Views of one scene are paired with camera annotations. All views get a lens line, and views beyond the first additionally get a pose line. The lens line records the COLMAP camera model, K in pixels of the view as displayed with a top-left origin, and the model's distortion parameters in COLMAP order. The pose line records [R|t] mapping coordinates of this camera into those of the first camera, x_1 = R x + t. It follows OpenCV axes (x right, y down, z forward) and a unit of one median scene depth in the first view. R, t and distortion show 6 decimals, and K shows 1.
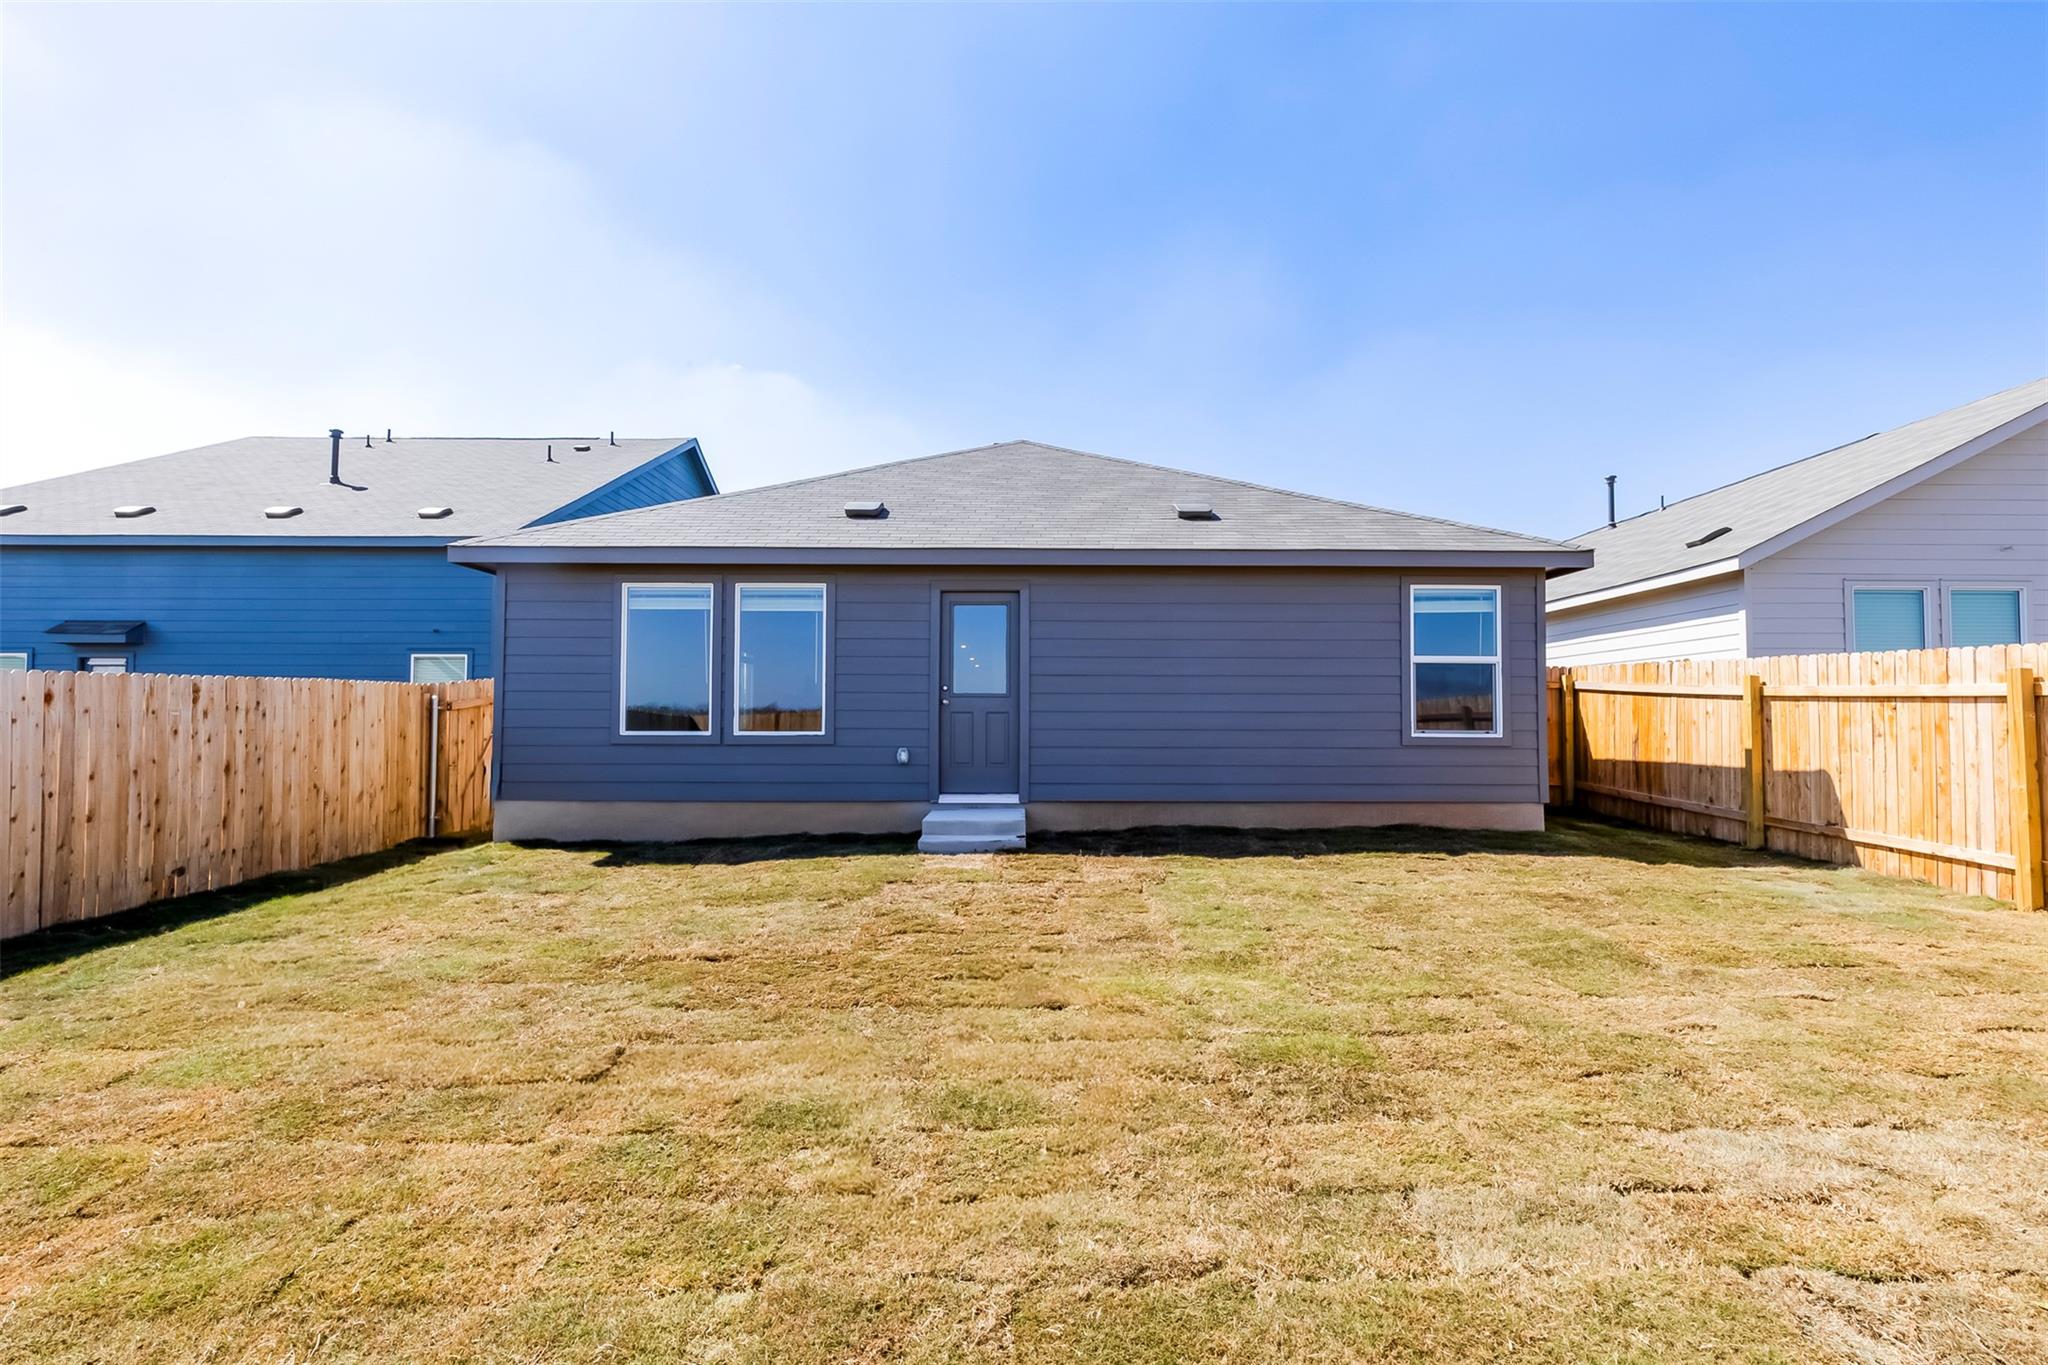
lens RADIAL K [[918.3, 0, 1027.5], [0, 918.3, 686.9], [0, 0, 1]] dist [-0.002710, 0.000060]
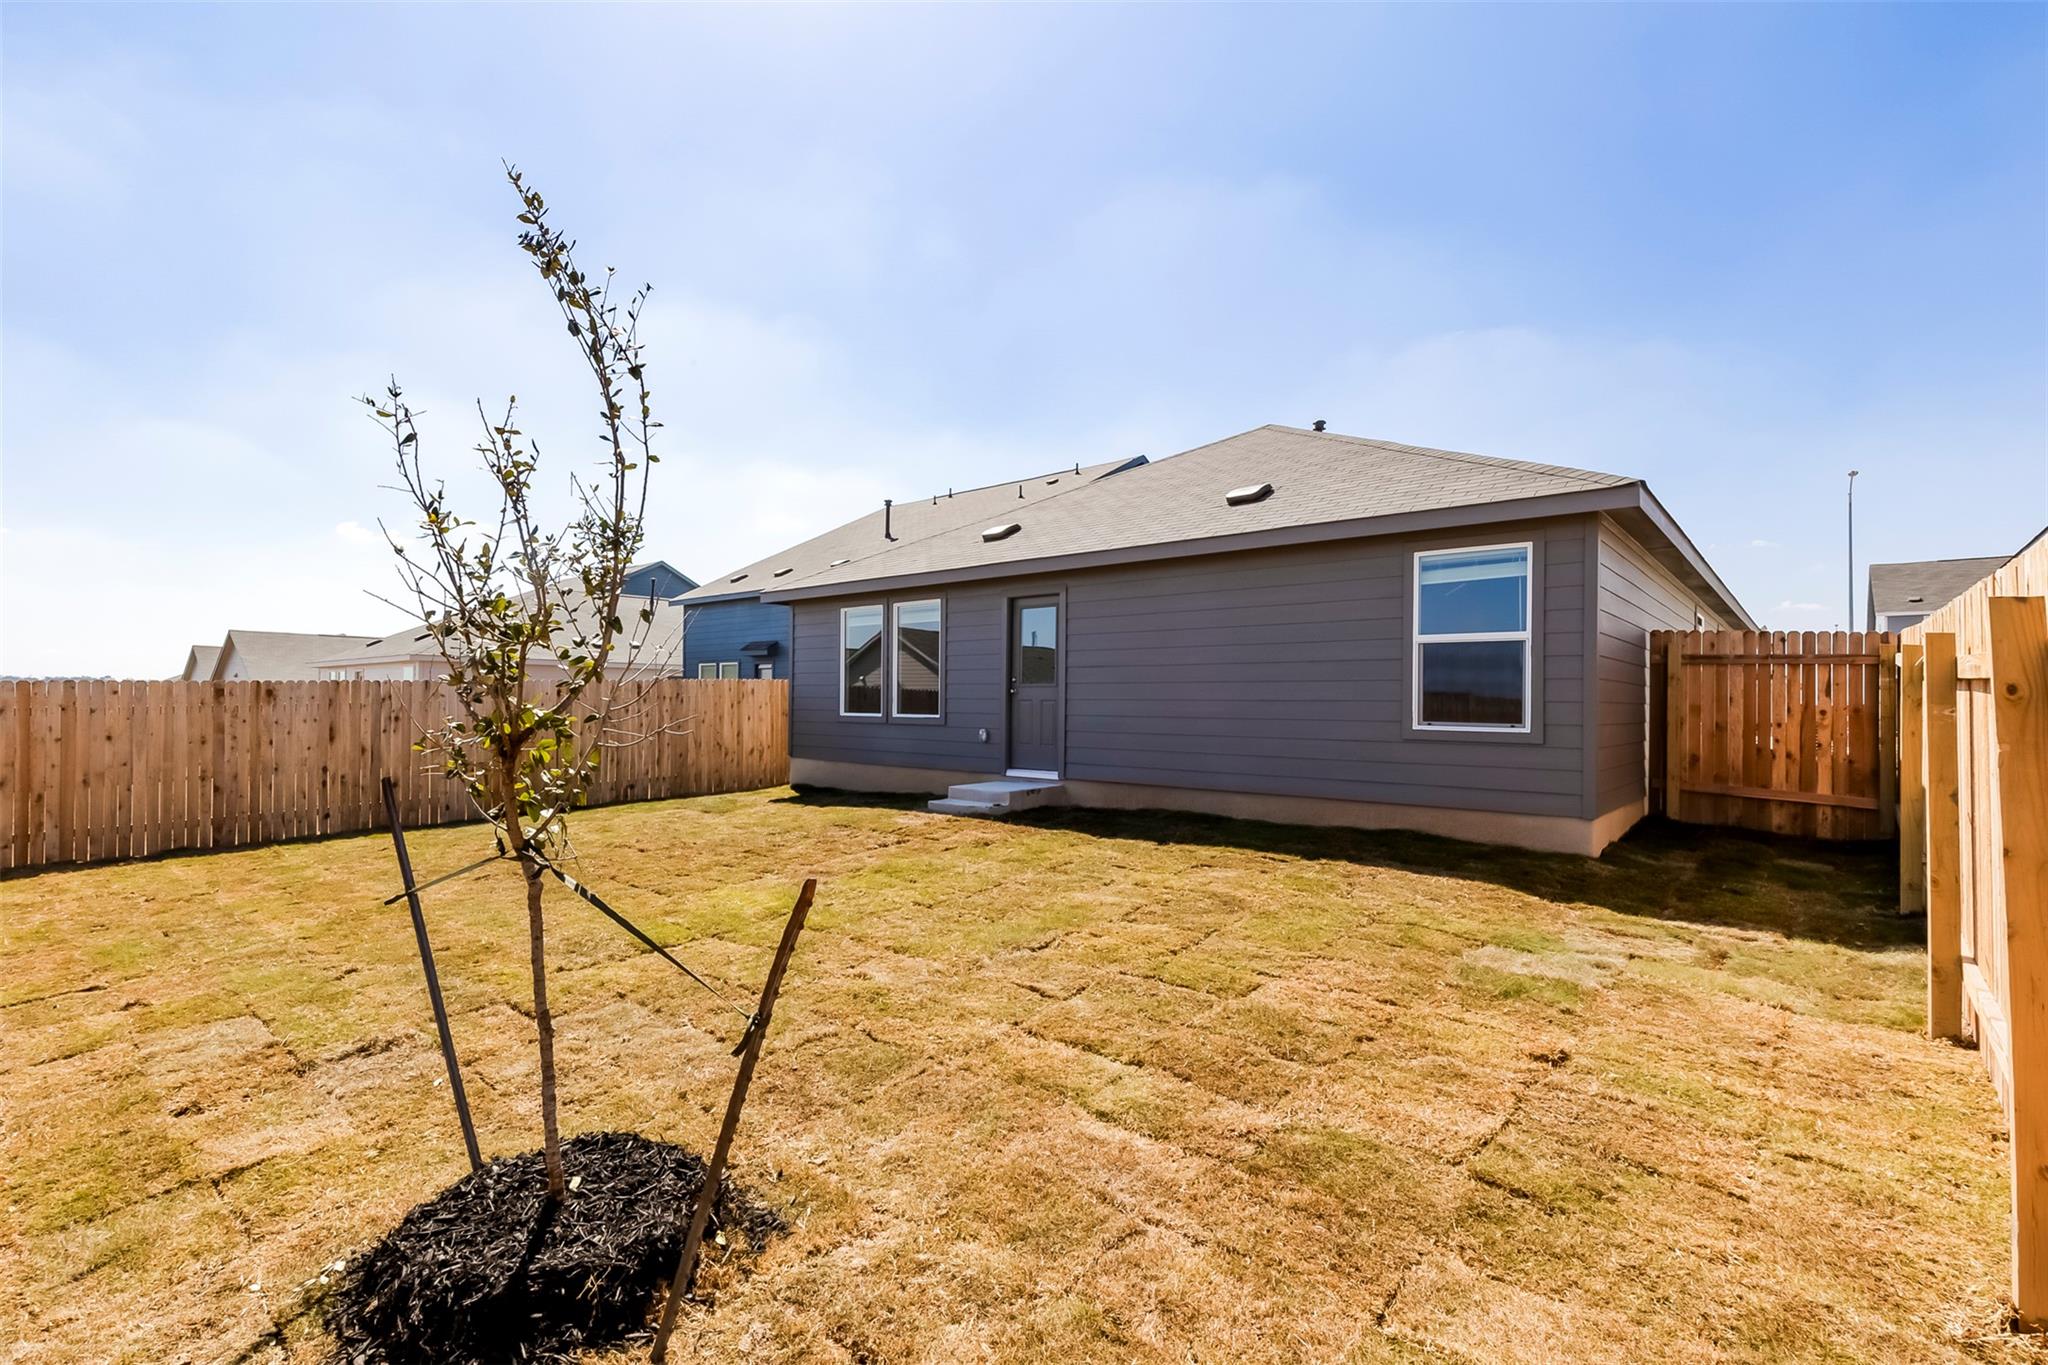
lens RADIAL K [[918.3, 0, 1038.3], [0, 918.3, 701.3], [0, 0, 1]] dist [-0.002710, 0.000060]
pose [[0.759813, 0.003207, -0.650133, 0.711910], [0.016586, 0.999567, 0.024314, 0.001023], [0.649930, -0.029257, 0.759431, 0.117351]]
